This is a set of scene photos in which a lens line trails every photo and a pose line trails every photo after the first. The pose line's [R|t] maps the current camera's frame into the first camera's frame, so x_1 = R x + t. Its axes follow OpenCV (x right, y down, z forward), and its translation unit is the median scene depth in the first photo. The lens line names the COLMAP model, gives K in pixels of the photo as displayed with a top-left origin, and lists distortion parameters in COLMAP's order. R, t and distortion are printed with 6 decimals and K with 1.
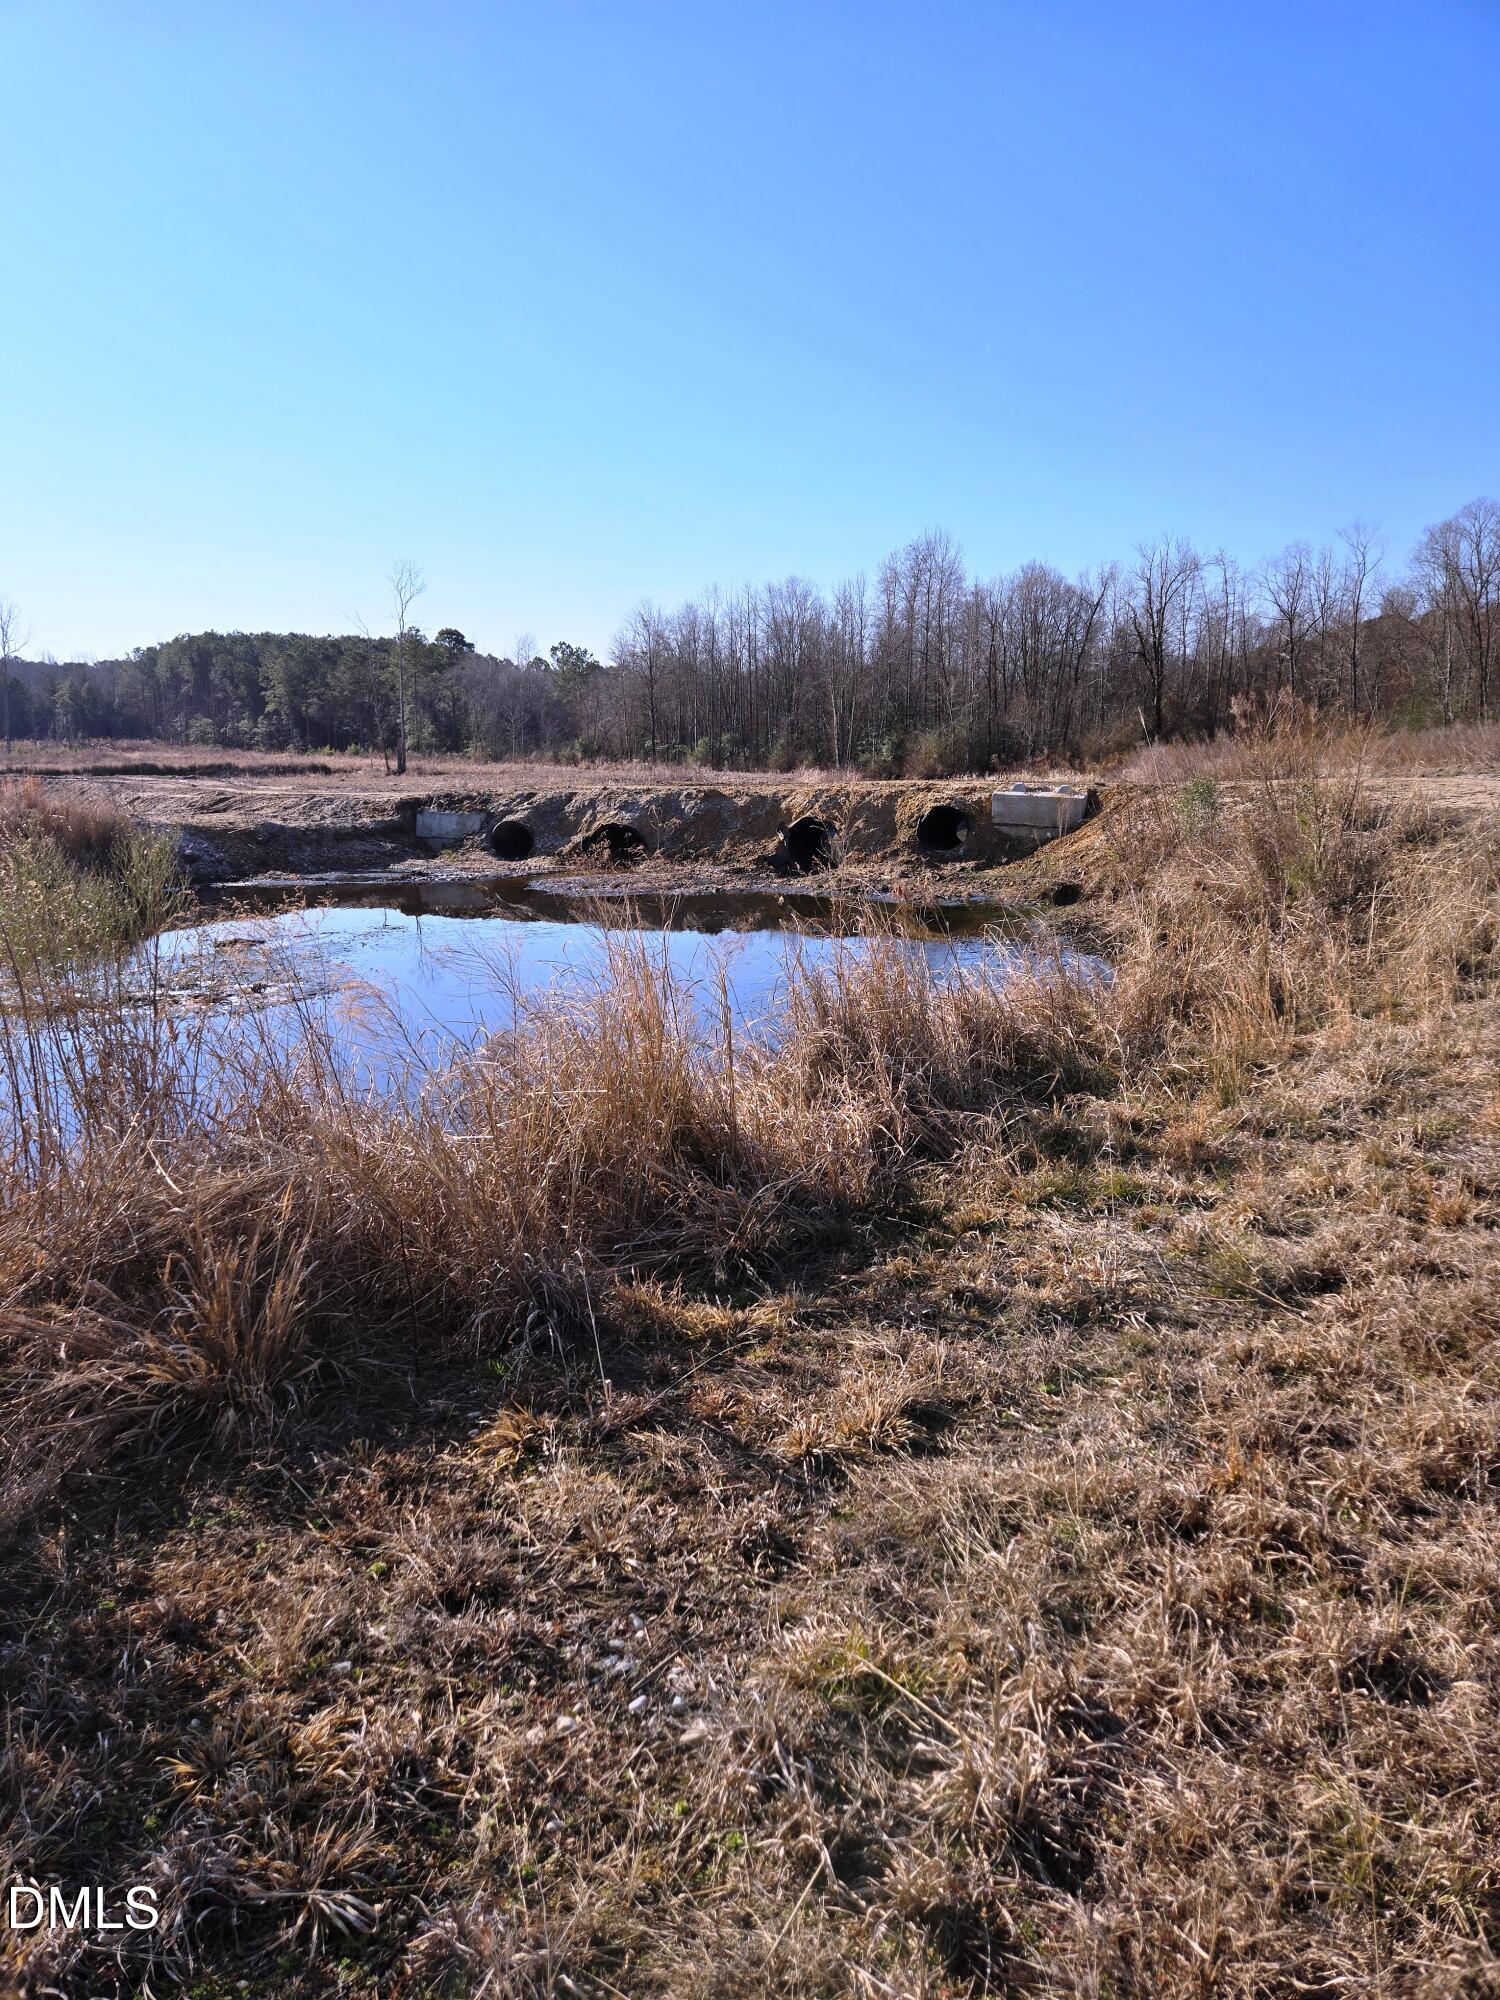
lens RADIAL K [[1286.5, 0, 761.6], [0, 1286.5, 967.2], [0, 0, 1]] dist [0.082101, -0.062963]
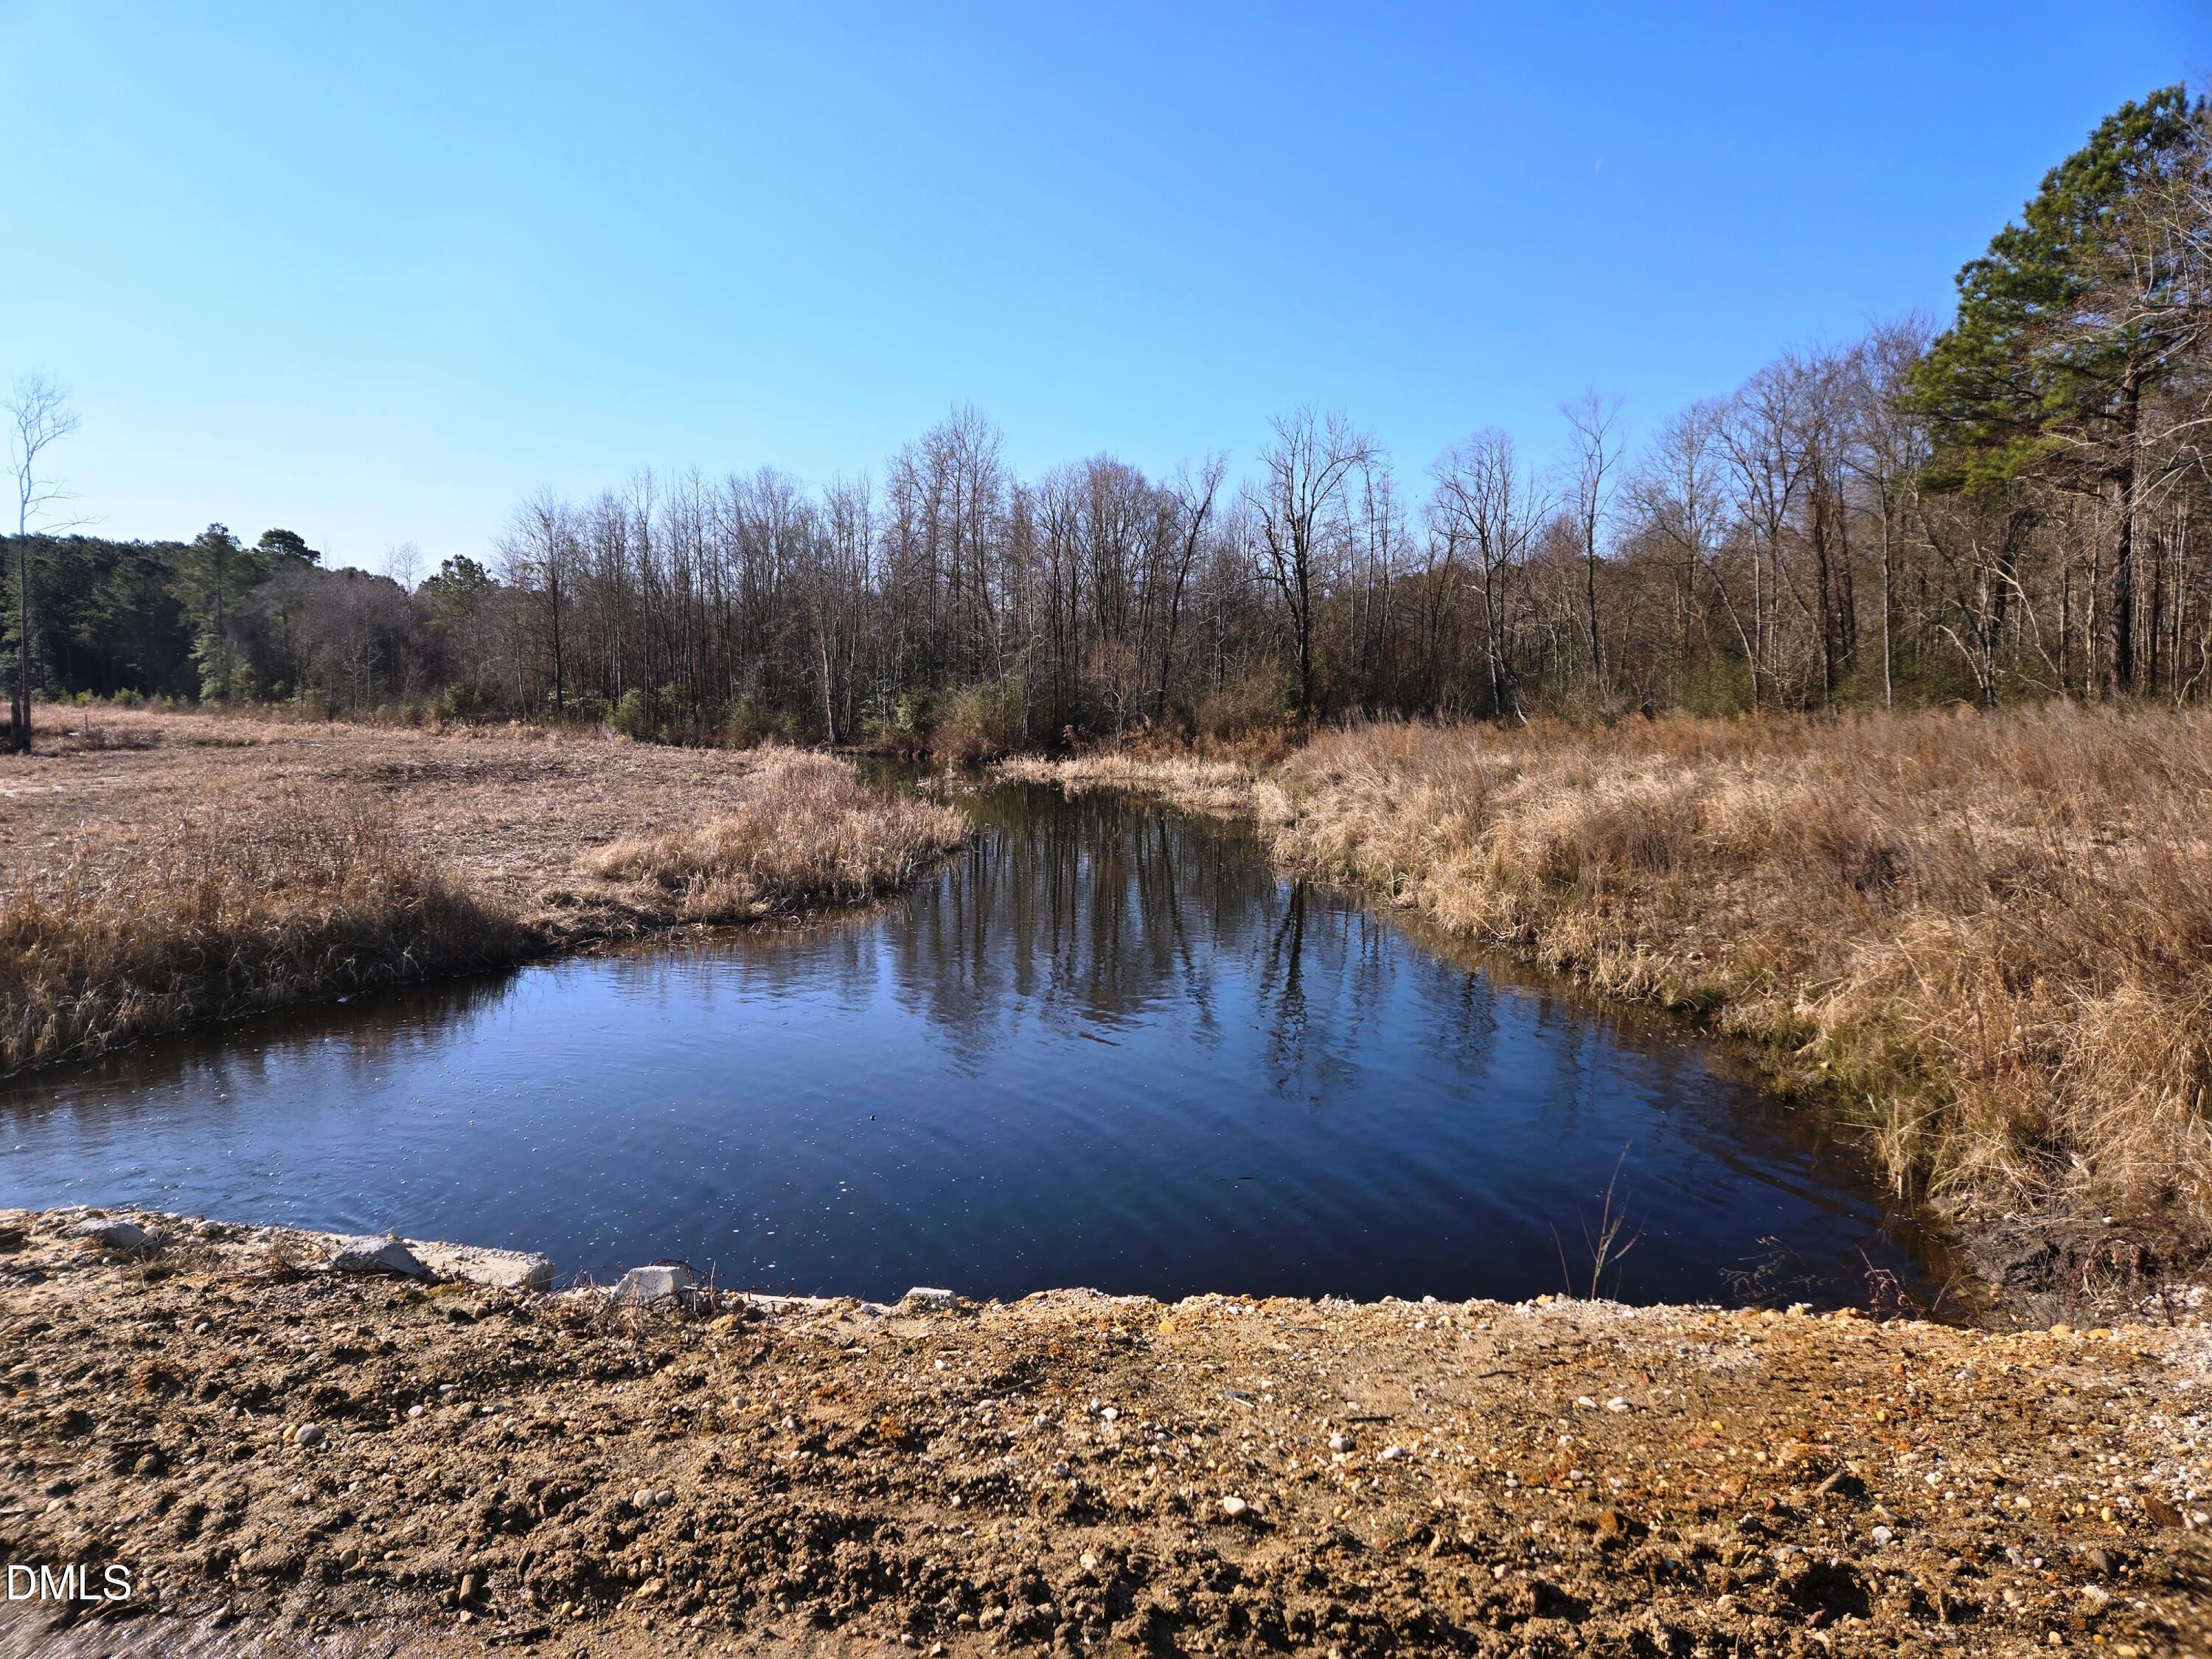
lens RADIAL K [[1422.9, 0, 1080.9], [0, 1422.9, 848.7], [0, 0, 1]] dist [0.082101, -0.062963]
pose [[0.976492, -0.014662, 0.215053, 0.020314], [0.027561, 0.997988, -0.057107, -0.041572], [-0.213783, 0.061691, 0.974931, 0.203761]]
